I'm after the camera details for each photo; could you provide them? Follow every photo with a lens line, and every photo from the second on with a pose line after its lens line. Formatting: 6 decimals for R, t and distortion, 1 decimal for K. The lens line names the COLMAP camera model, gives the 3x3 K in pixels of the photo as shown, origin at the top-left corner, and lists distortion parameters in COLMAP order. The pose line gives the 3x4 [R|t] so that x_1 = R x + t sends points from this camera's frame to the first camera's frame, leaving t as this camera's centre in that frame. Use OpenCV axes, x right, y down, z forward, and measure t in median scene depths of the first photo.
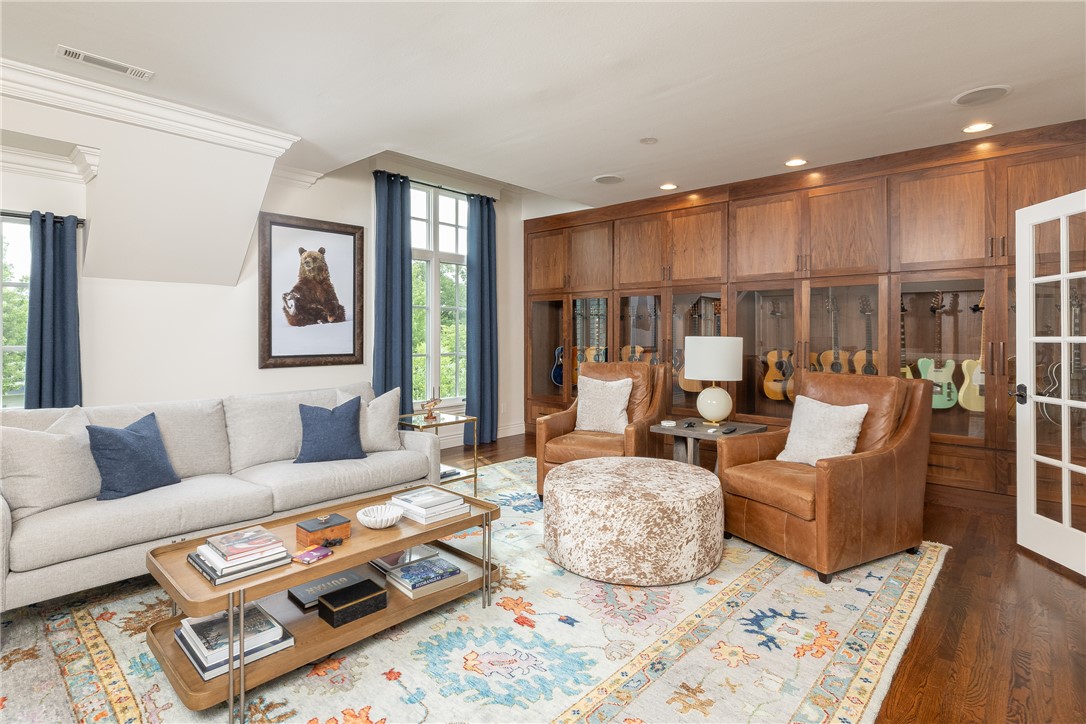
lens RADIAL K [[554.6, 0, 544.8], [0, 554.6, 336.4], [0, 0, 1]] dist [-0.002080, -0.000390]
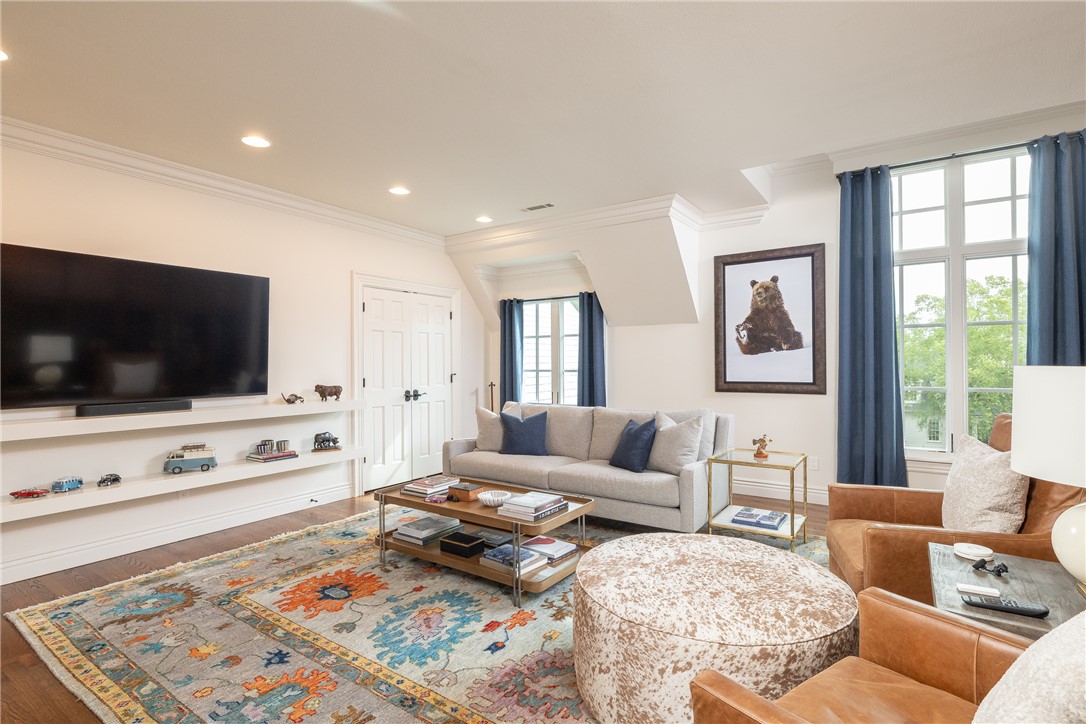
lens RADIAL K [[516.2, 0, 543.0], [0, 516.2, 362.0], [0, 0, 1]] dist [-0.000069, -0.000114]
pose [[0.146710, -0.001859, -0.989178, 0.467456], [0.002282, 0.999996, -0.001541, -0.003331], [0.989177, -0.002031, 0.146714, 0.448897]]
